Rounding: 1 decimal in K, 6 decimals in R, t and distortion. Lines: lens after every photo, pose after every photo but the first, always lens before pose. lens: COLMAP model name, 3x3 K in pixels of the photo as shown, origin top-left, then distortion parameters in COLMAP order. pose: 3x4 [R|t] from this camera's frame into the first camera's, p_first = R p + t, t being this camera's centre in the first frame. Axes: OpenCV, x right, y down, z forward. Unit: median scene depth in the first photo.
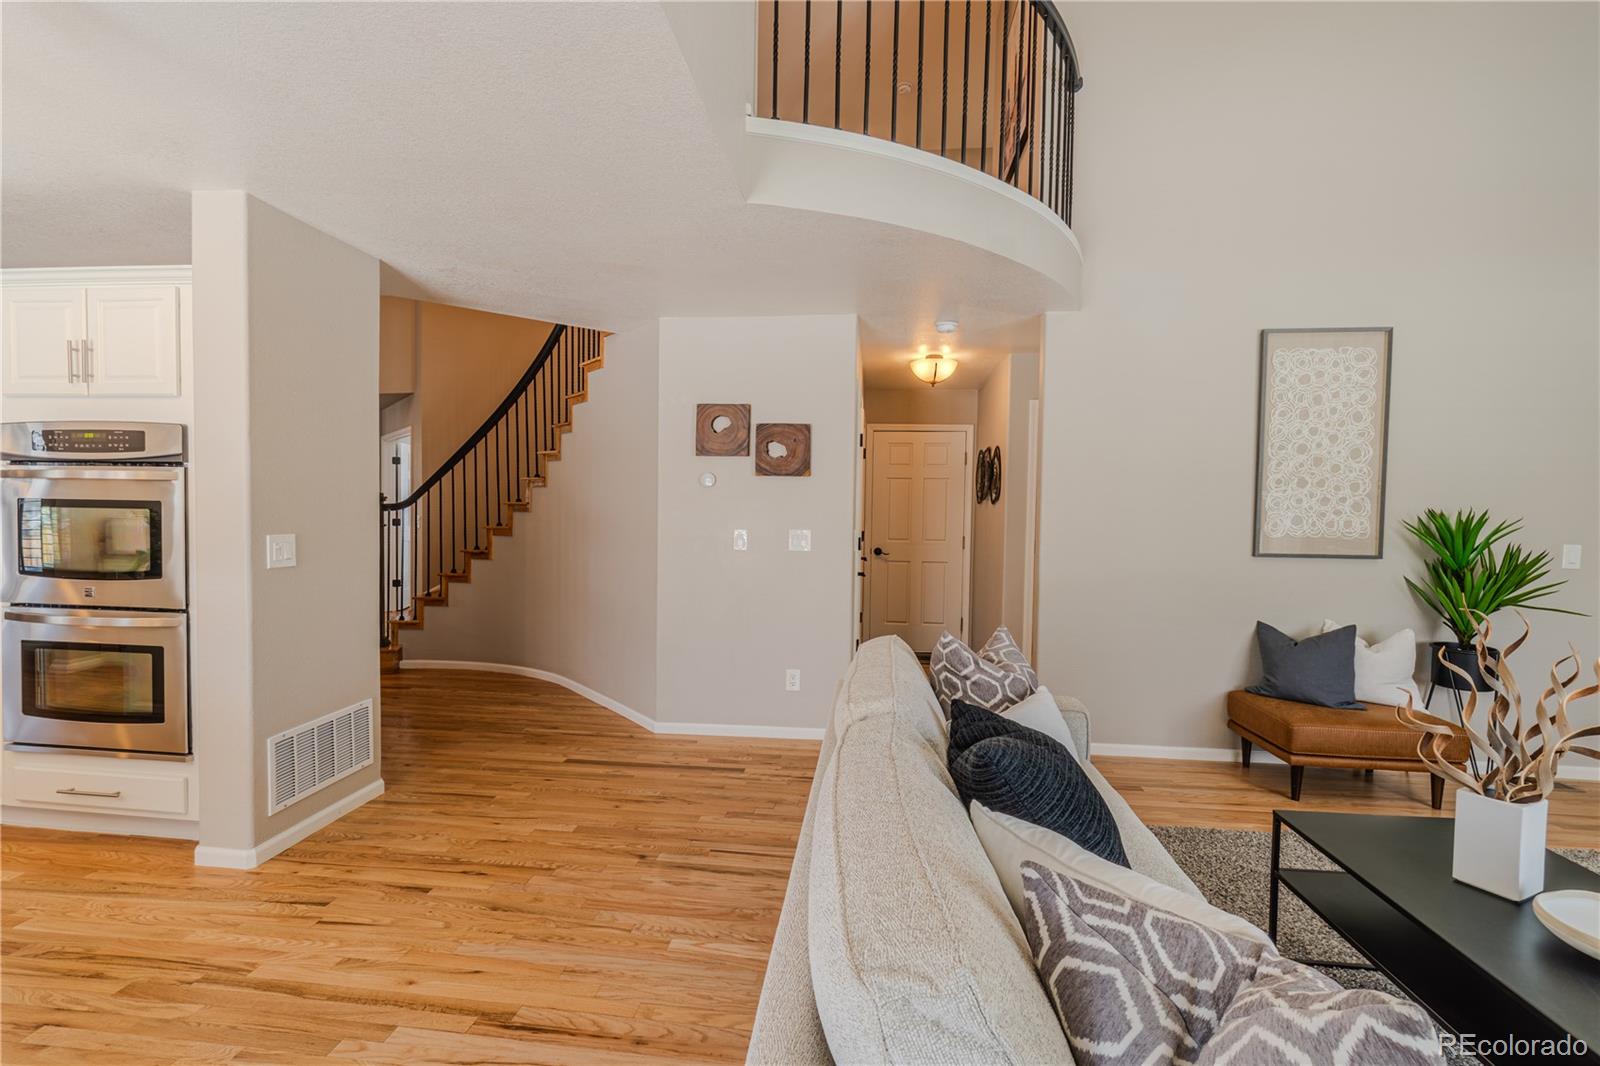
lens RADIAL K [[701.8, 0, 758.6], [0, 701.8, 533.6], [0, 0, 1]] dist [-0.001414, 0.000205]
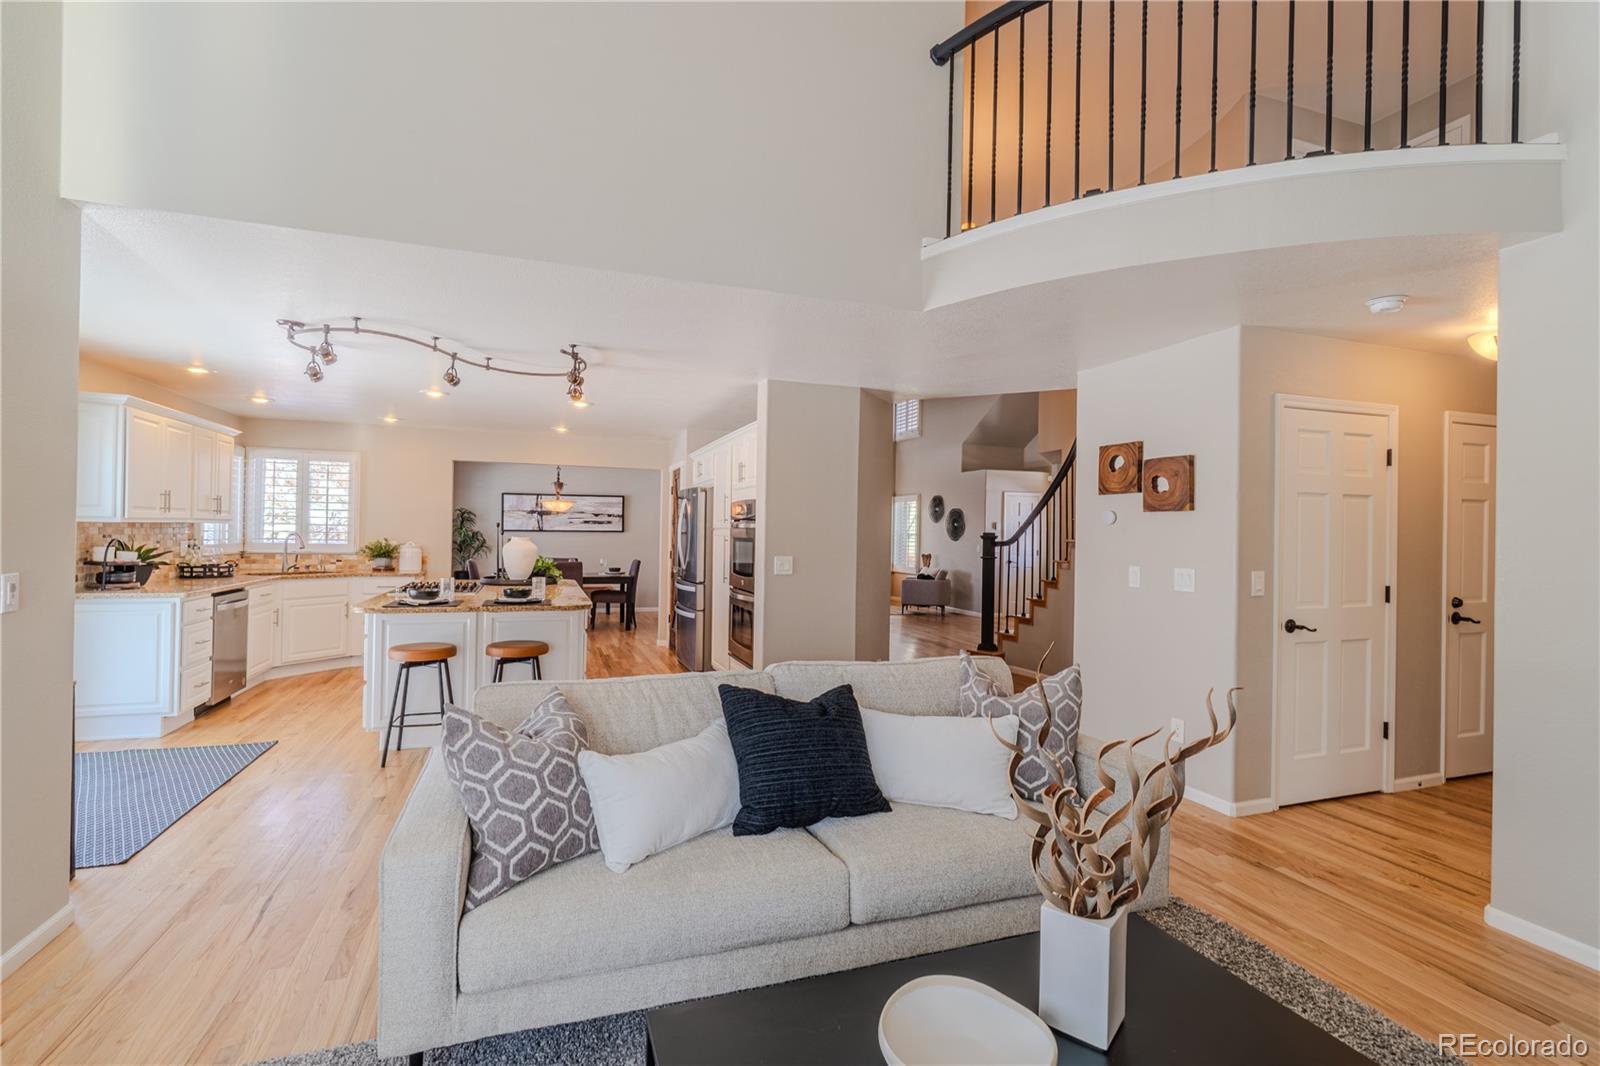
lens RADIAL K [[736.9, 0, 866.4], [0, 736.9, 534.7], [0, 0, 1]] dist [0.001230, -0.000117]
pose [[0.499189, -0.008150, -0.866455, 1.181240], [-0.039730, 0.998689, -0.032283, -0.001210], [0.865582, 0.050539, 0.498210, 0.231586]]
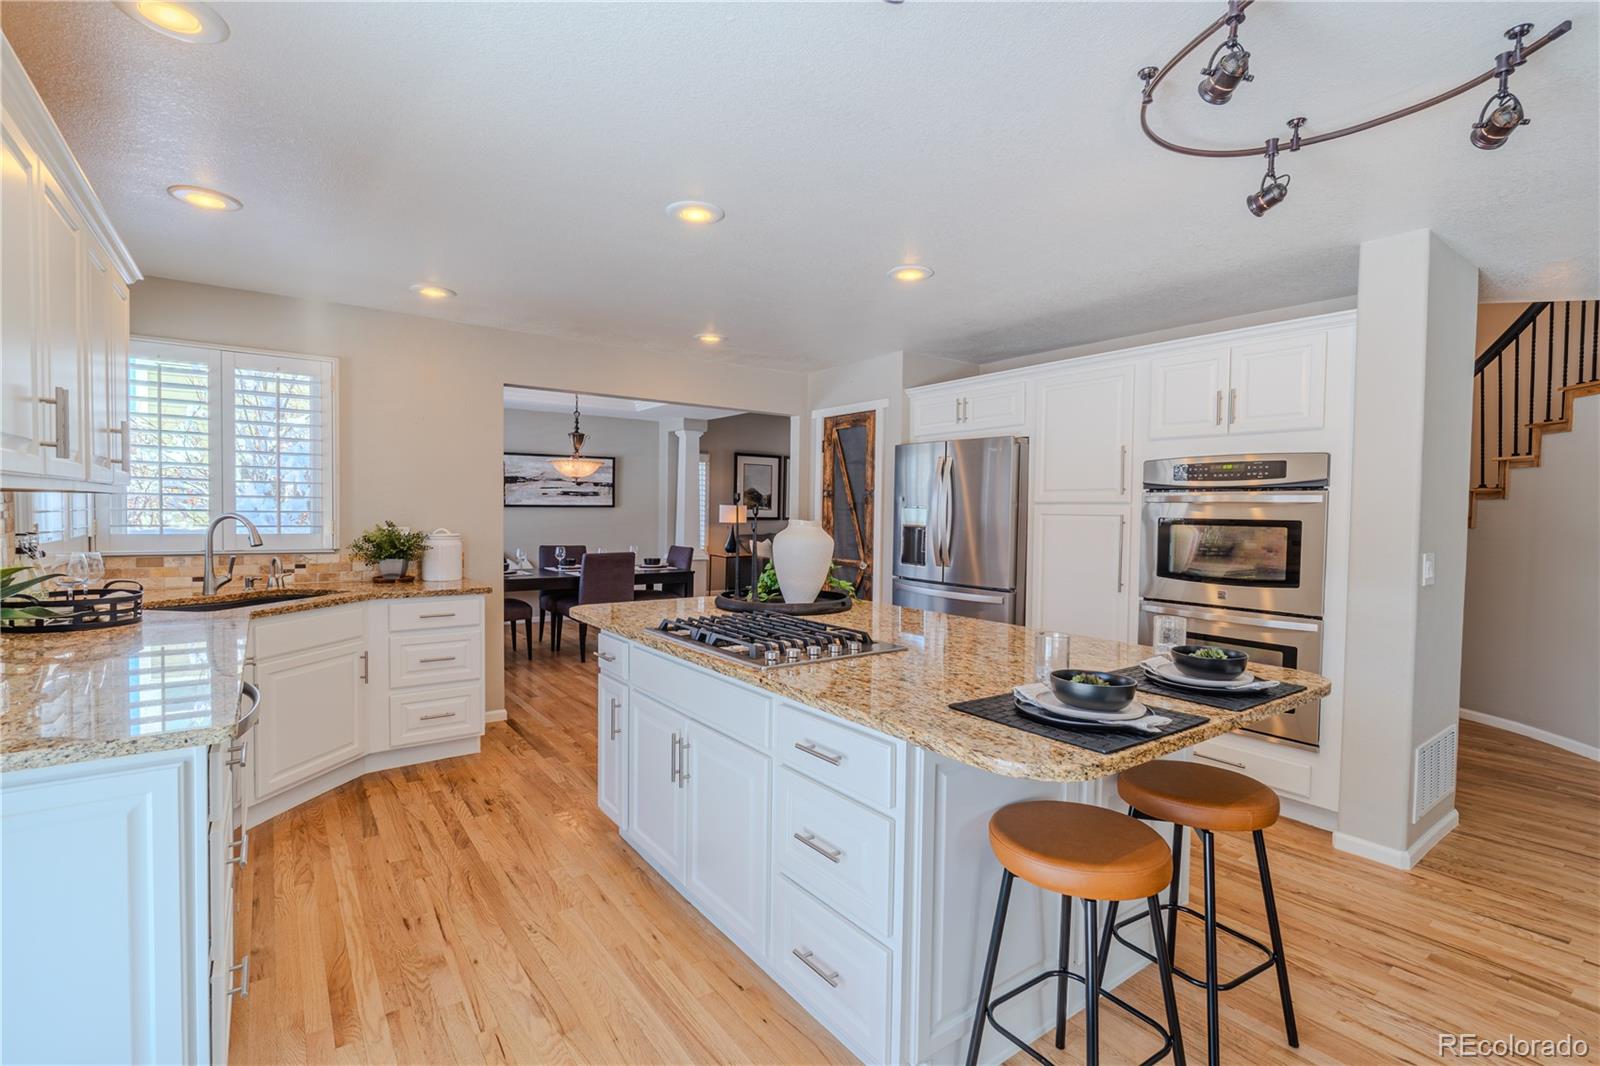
lens RADIAL K [[692.2, 0, 800.0], [0, 692.2, 533.0], [0, 0, 1]] dist [-0.003061, -0.000547]
pose [[0.703038, 0.016771, -0.710954, -0.618702], [-0.026818, 0.999636, -0.002938, -0.000823], [0.710646, 0.021132, 0.703232, -0.375461]]
